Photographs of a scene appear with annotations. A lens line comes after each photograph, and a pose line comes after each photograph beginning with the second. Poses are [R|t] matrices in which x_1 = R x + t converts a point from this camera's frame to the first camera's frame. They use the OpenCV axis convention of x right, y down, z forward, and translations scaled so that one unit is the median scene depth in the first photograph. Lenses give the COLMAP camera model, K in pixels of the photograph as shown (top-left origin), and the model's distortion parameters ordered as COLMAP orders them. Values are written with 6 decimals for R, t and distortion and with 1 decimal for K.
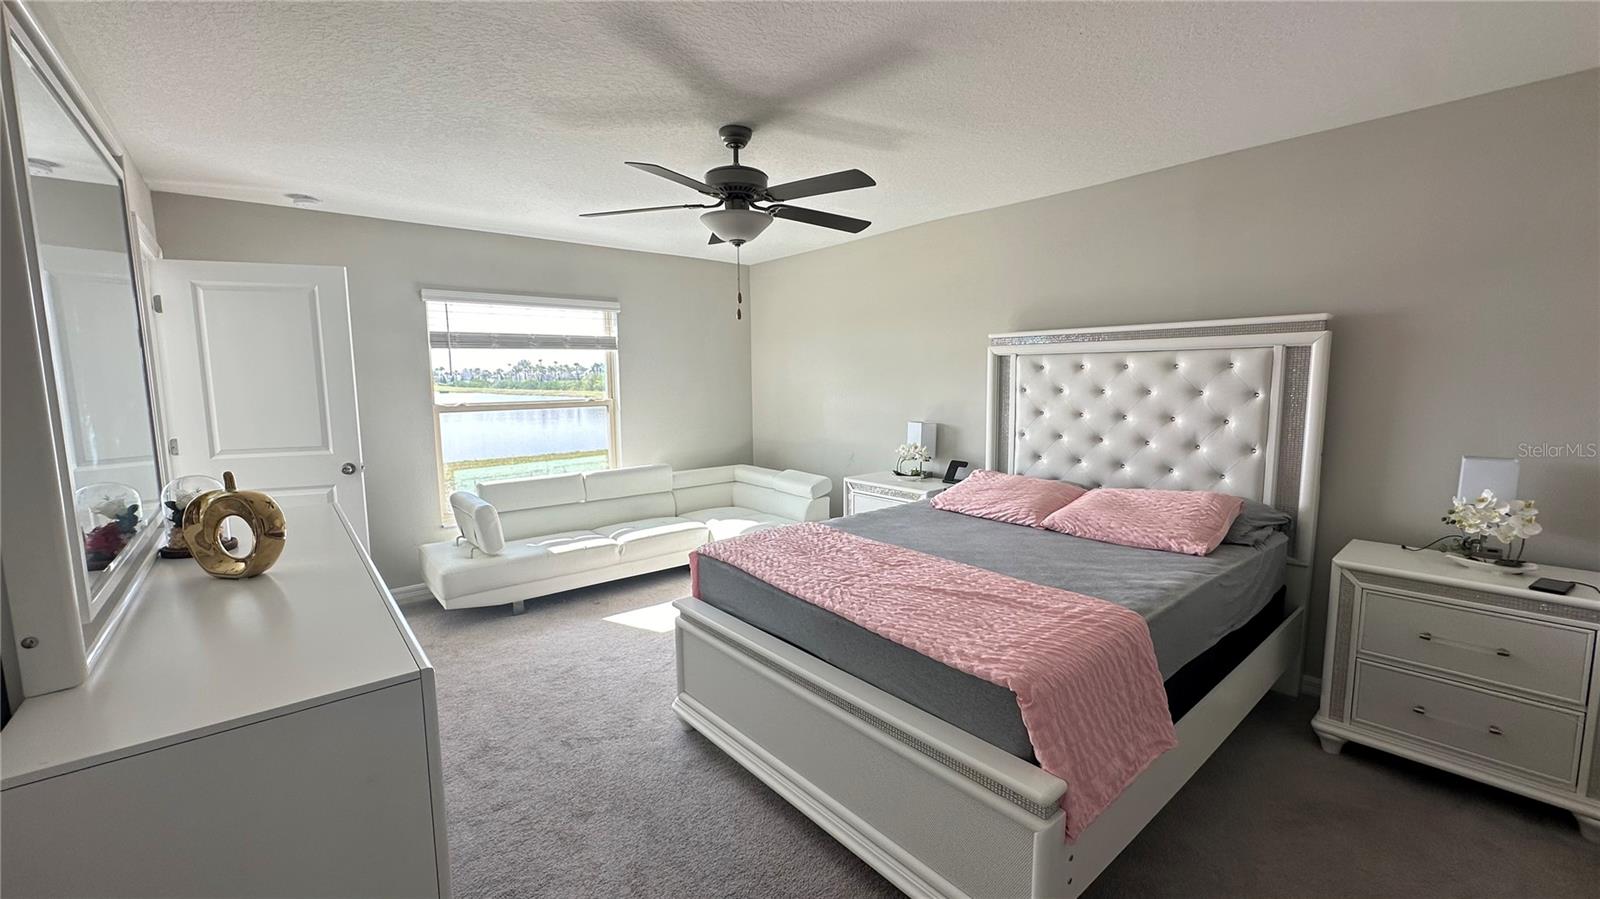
lens RADIAL K [[642.8, 0, 797.4], [0, 642.8, 451.5], [0, 0, 1]] dist [0.001099, 0.000376]
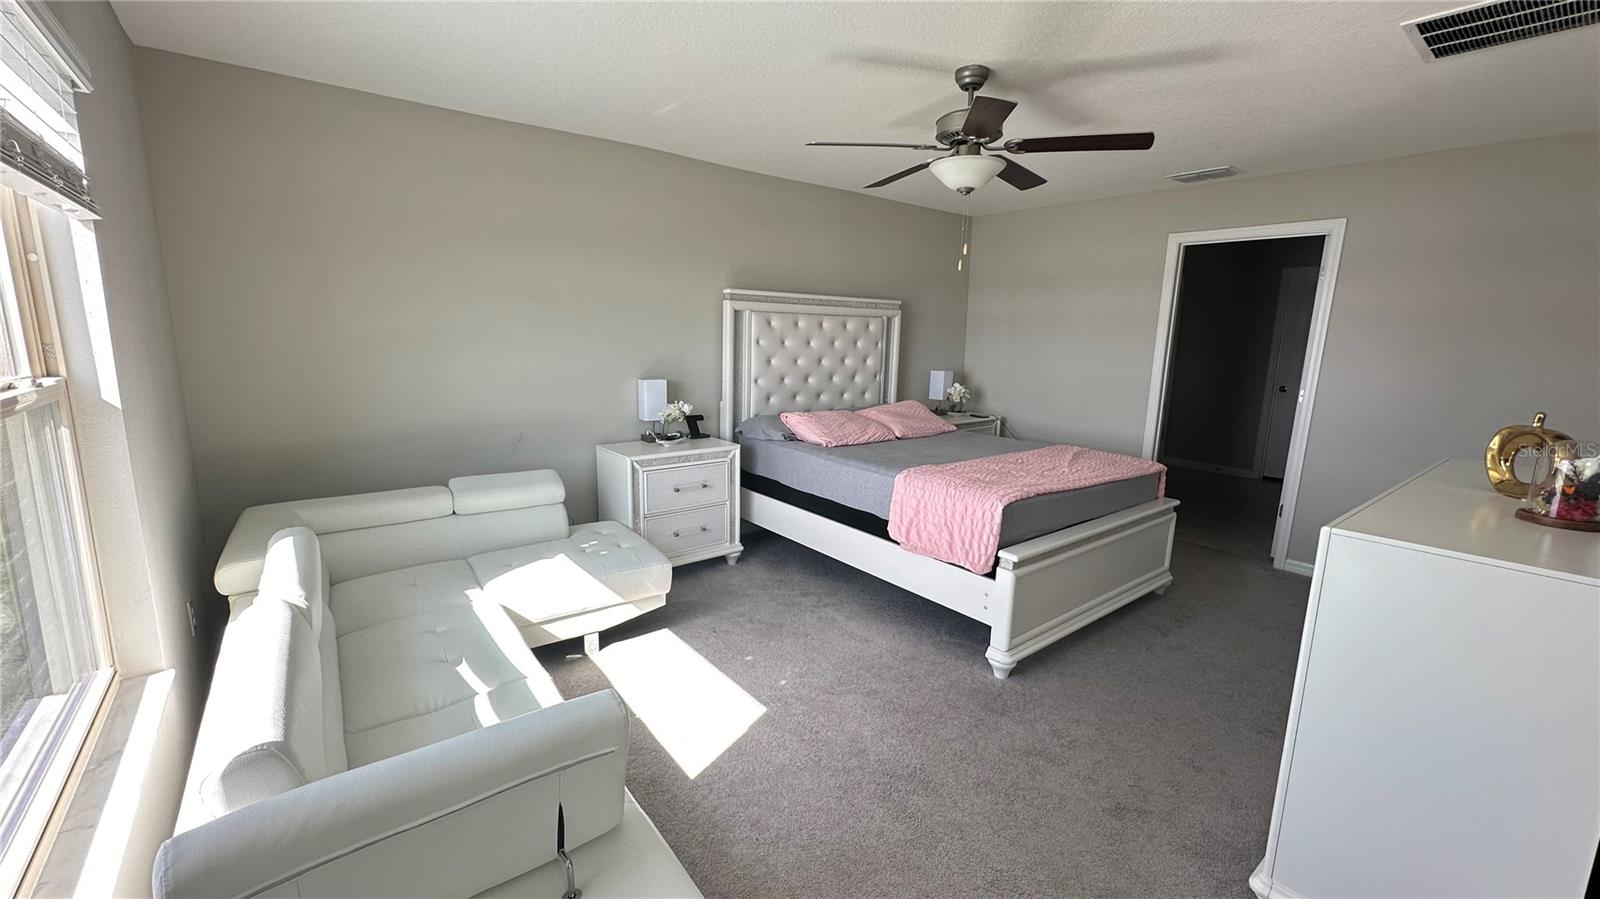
lens RADIAL K [[642.8, 0, 793.4], [0, 642.8, 448.1], [0, 0, 1]] dist [0.001099, 0.000376]
pose [[0.016681, -0.171696, 0.985009, -0.879484], [0.093980, 0.981054, 0.169415, -0.105501], [-0.995434, 0.089745, 0.032501, 0.985306]]
